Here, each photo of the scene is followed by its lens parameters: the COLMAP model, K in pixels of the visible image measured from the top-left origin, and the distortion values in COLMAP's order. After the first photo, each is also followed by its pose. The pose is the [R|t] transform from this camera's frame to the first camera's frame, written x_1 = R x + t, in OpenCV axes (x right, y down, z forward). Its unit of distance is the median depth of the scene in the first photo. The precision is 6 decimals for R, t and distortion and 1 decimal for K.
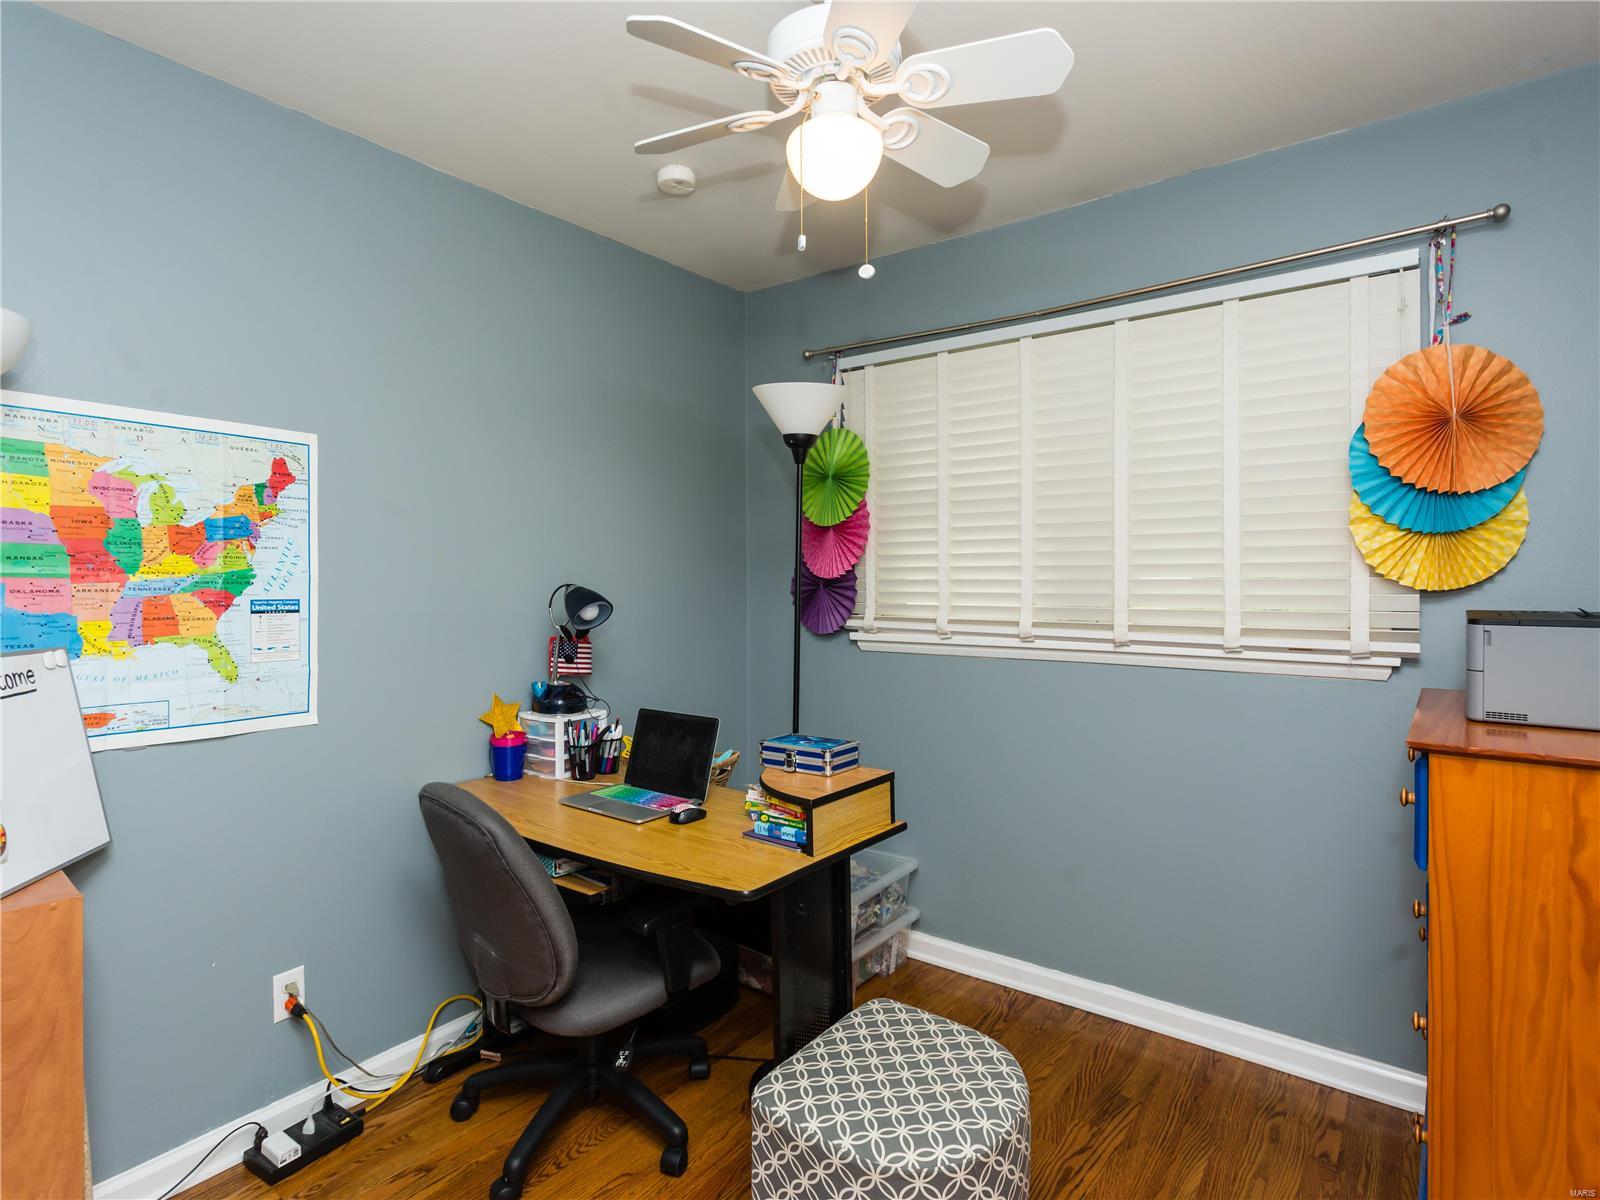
lens RADIAL K [[847.4, 0, 782.4], [0, 847.4, 593.1], [0, 0, 1]] dist [0.002844, 0.005454]
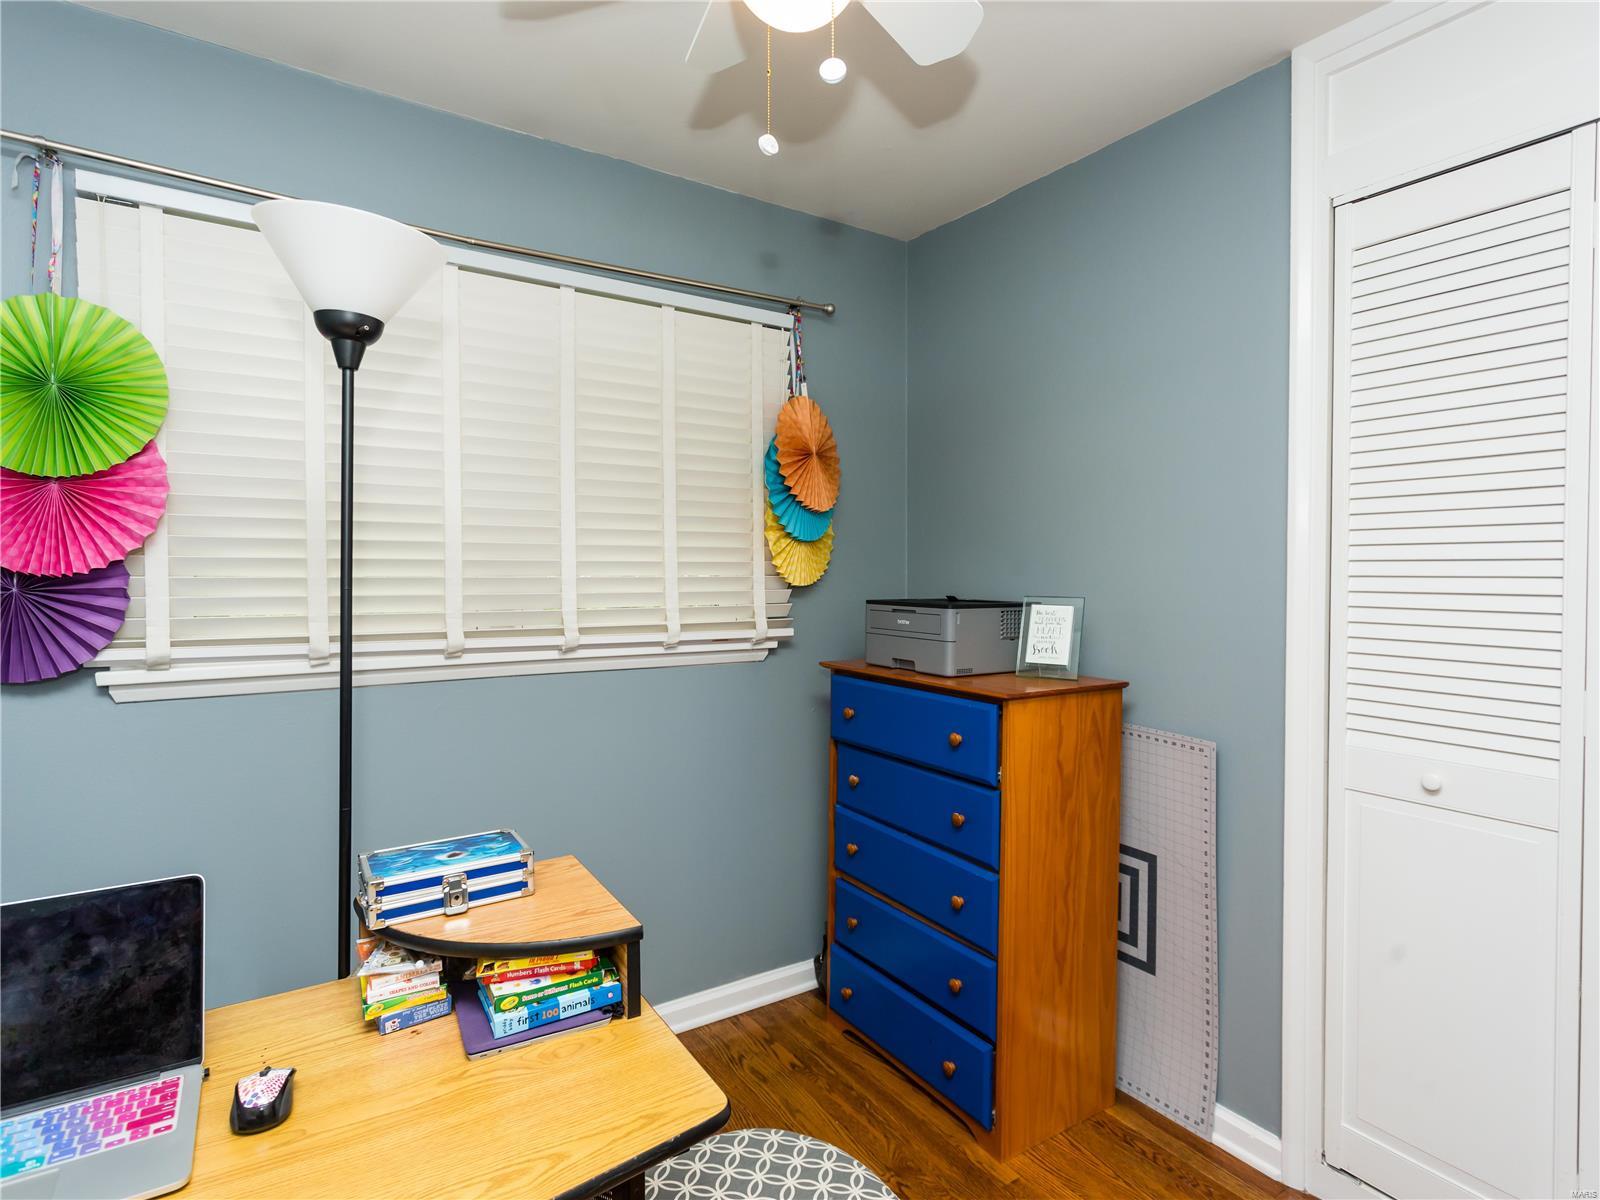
lens RADIAL K [[847.4, 0, 793.0], [0, 847.4, 591.8], [0, 0, 1]] dist [0.002844, 0.005454]
pose [[0.325446, -0.014676, 0.945447, -0.414642], [0.015966, 0.999822, 0.010024, -0.006969], [-0.945426, 0.011833, 0.325623, 0.544772]]
